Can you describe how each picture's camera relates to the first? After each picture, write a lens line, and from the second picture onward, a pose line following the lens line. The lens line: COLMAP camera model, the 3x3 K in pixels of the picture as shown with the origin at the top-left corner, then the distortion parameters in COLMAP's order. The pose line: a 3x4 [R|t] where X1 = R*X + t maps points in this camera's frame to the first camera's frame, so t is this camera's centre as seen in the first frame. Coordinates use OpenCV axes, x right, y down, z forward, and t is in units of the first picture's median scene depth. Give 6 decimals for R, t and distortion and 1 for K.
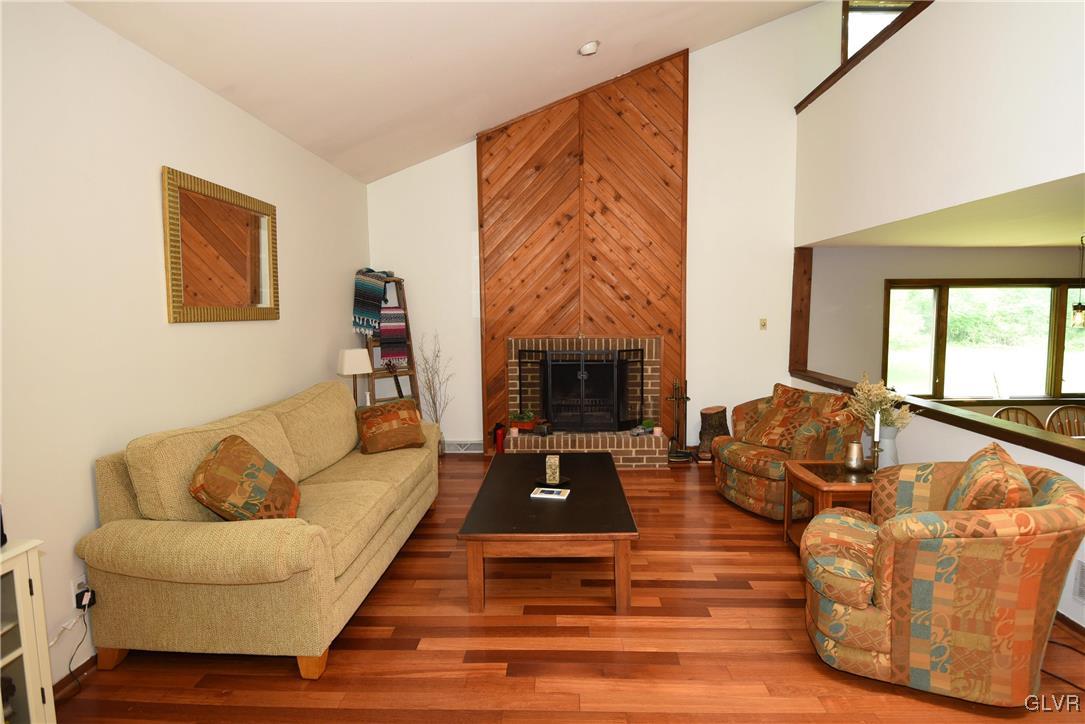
lens RADIAL K [[571.5, 0, 548.9], [0, 571.5, 361.3], [0, 0, 1]] dist [0.001468, -0.000505]
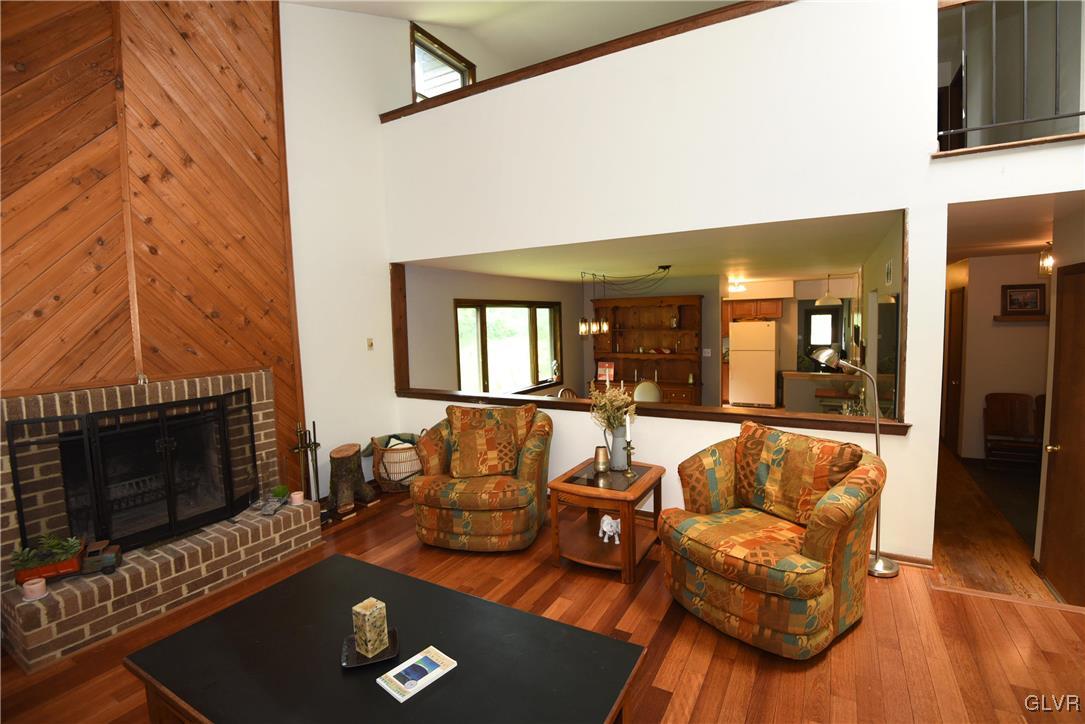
lens RADIAL K [[503.1, 0, 544.8], [0, 503.1, 360.3], [0, 0, 1]] dist [-0.024989, -0.002267]
pose [[0.472595, -0.078520, 0.877775, -0.195695], [0.108031, 0.993673, 0.030724, -0.035181], [-0.874633, 0.080307, 0.478087, 0.390721]]
